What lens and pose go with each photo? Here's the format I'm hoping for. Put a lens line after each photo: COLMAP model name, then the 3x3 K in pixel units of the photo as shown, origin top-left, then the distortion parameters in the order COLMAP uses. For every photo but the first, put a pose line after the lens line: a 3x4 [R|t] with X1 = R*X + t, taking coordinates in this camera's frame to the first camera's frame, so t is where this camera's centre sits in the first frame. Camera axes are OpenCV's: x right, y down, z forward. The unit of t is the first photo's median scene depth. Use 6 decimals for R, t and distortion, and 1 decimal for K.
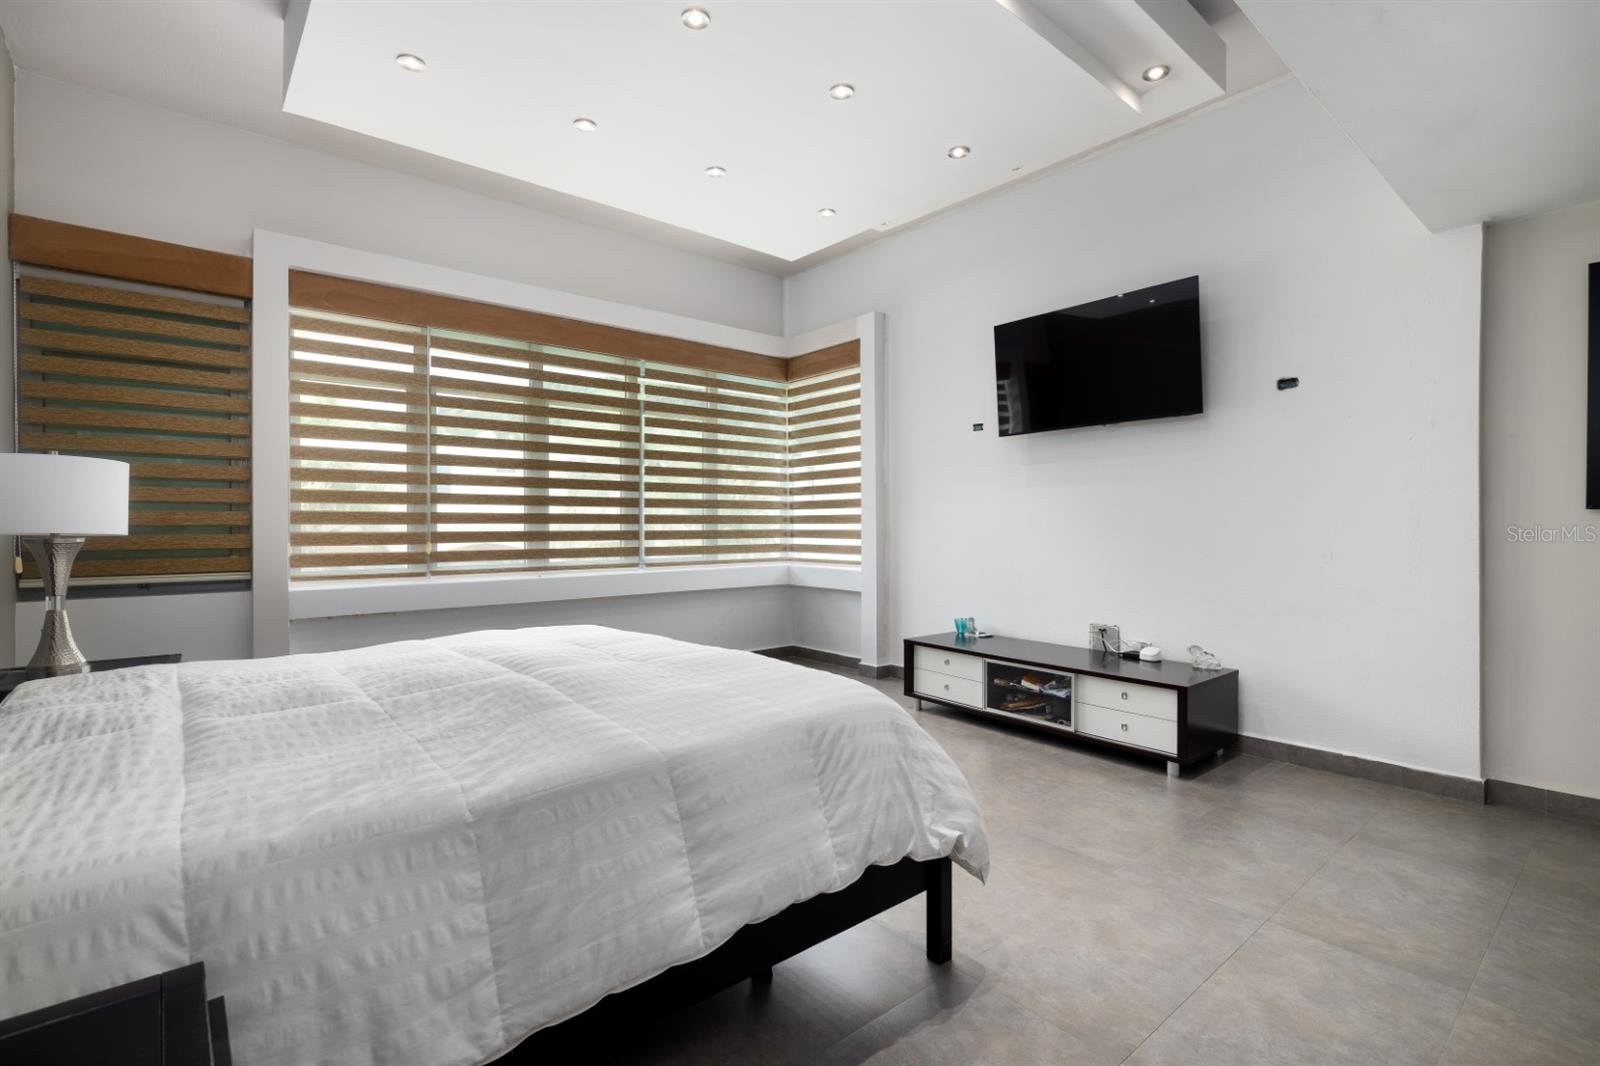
lens RADIAL K [[718.1, 0, 794.4], [0, 718.1, 524.6], [0, 0, 1]] dist [0.000092, 0.000123]
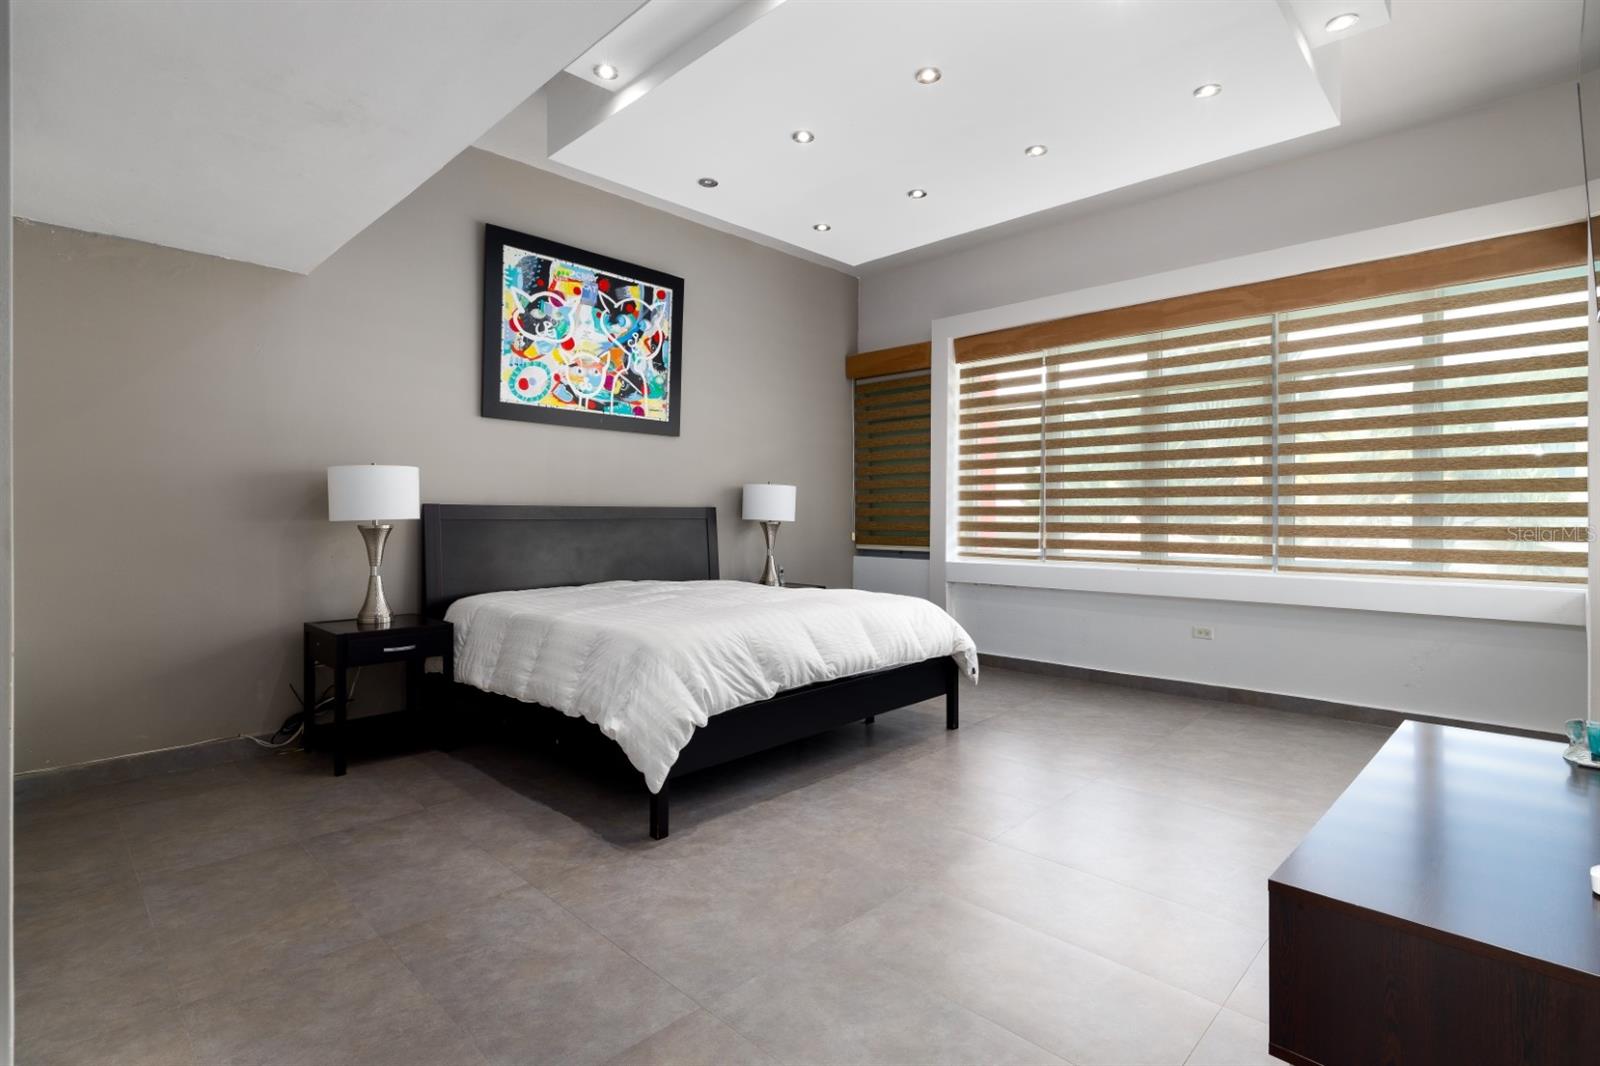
lens RADIAL K [[744.0, 0, 794.7], [0, 744.0, 515.4], [0, 0, 1]] dist [-0.001017, -0.000120]
pose [[0.127019, 0.001482, -0.991899, 0.852081], [-0.003772, 0.999992, 0.001011, -0.001601], [0.991893, 0.003613, 0.127024, 0.564268]]
